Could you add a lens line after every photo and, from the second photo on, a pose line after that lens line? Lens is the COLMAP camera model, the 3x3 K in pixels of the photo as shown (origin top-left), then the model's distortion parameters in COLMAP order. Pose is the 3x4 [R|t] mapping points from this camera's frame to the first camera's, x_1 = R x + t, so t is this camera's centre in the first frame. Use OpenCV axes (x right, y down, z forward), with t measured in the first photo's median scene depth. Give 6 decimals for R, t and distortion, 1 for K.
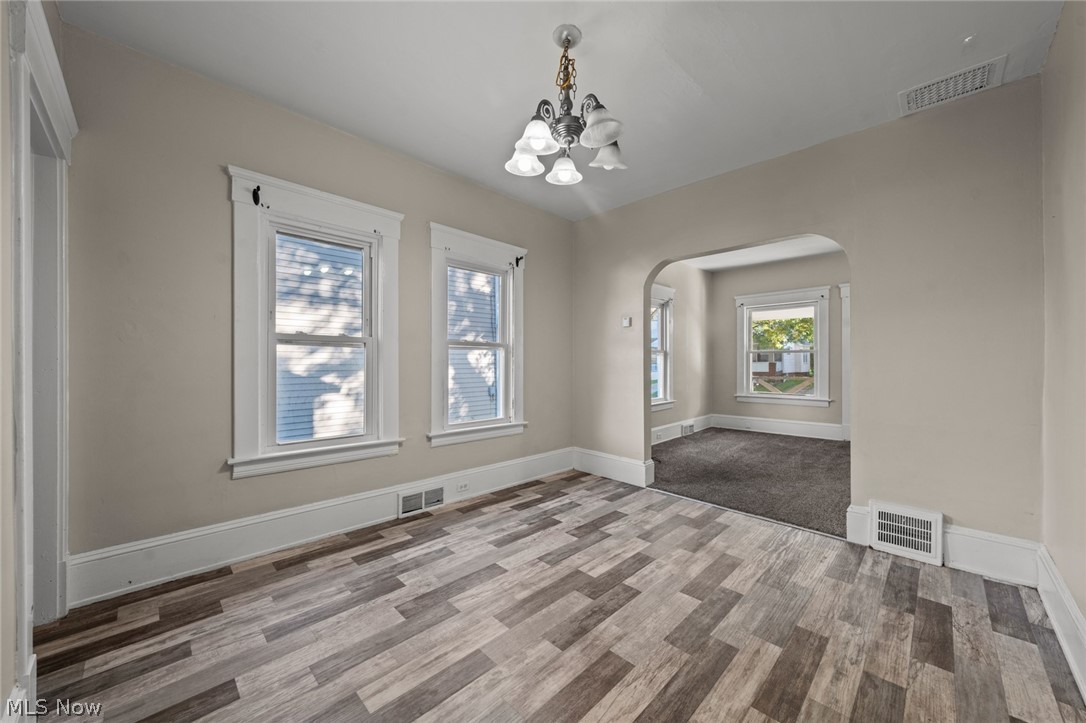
lens RADIAL K [[401.8, 0, 549.3], [0, 401.8, 360.9], [0, 0, 1]] dist [-0.003770, 0.000723]
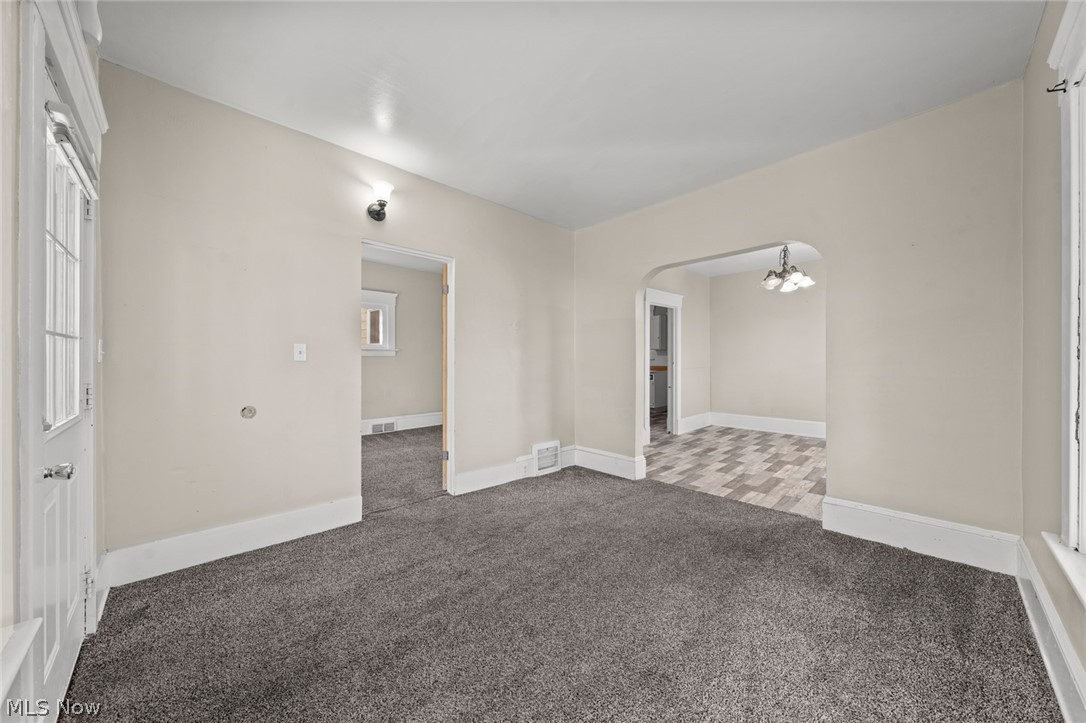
lens RADIAL K [[401.8, 0, 548.6], [0, 401.8, 360.1], [0, 0, 1]] dist [-0.003770, 0.000723]
pose [[-0.999963, -0.004681, 0.007227, 1.258243], [-0.004679, 0.999989, 0.000311, -0.003676], [-0.007228, 0.000277, -0.999974, 2.888258]]
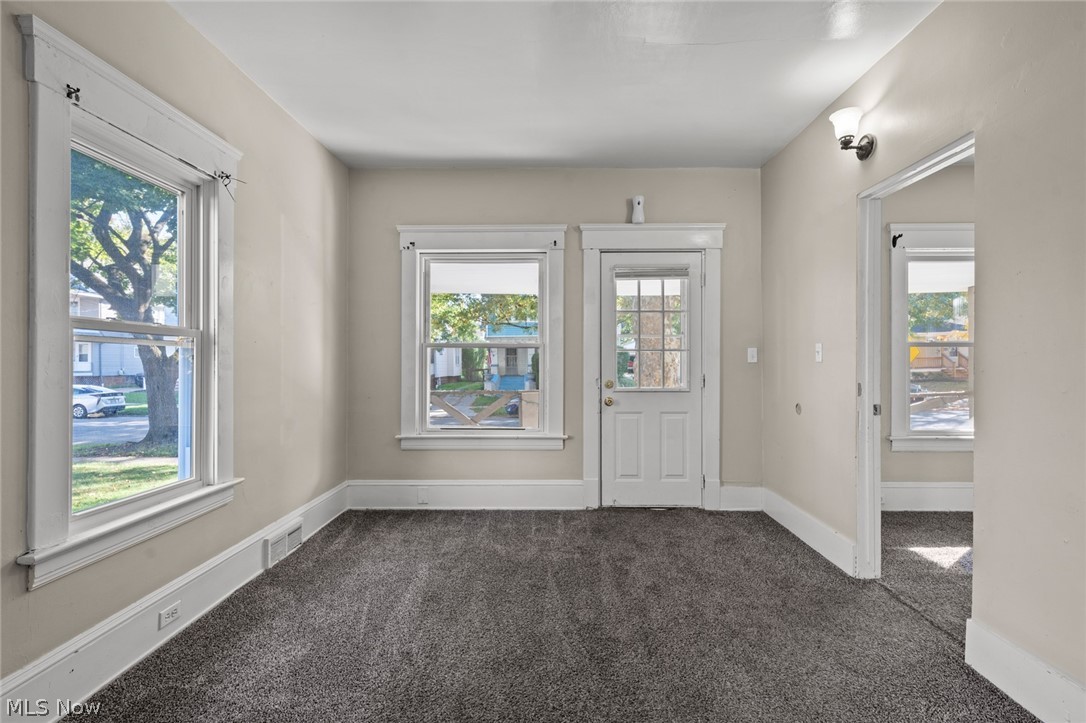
lens RADIAL K [[506.0, 0, 548.7], [0, 506.0, 359.8], [0, 0, 1]] dist [0.001590, -0.001192]
pose [[0.721847, 0.006116, 0.692026, 0.527165], [-0.002431, 0.999977, -0.006302, -0.001918], [-0.692048, 0.002866, 0.721845, 1.312833]]
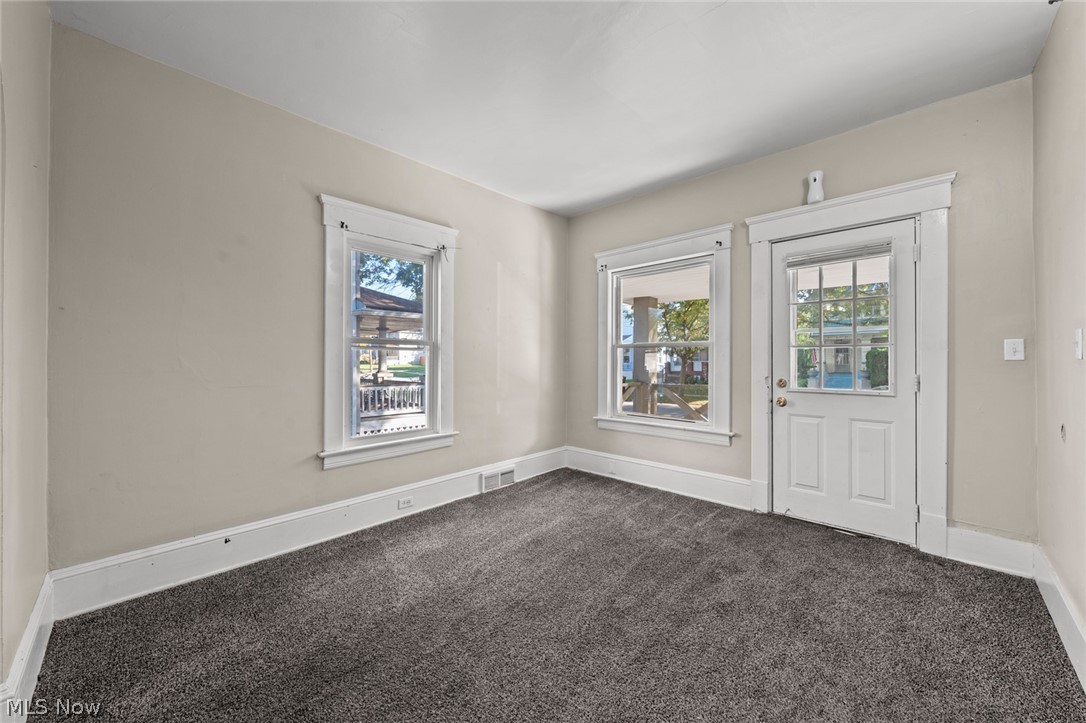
lens RADIAL K [[401.8, 0, 543.1], [0, 401.8, 357.9], [0, 0, 1]] dist [-0.003770, 0.000723]
pose [[0.999876, 0.001706, 0.015626, 1.092739], [-0.001645, 0.999991, -0.003956, -0.004311], [-0.015632, 0.003930, 0.999870, 1.153288]]
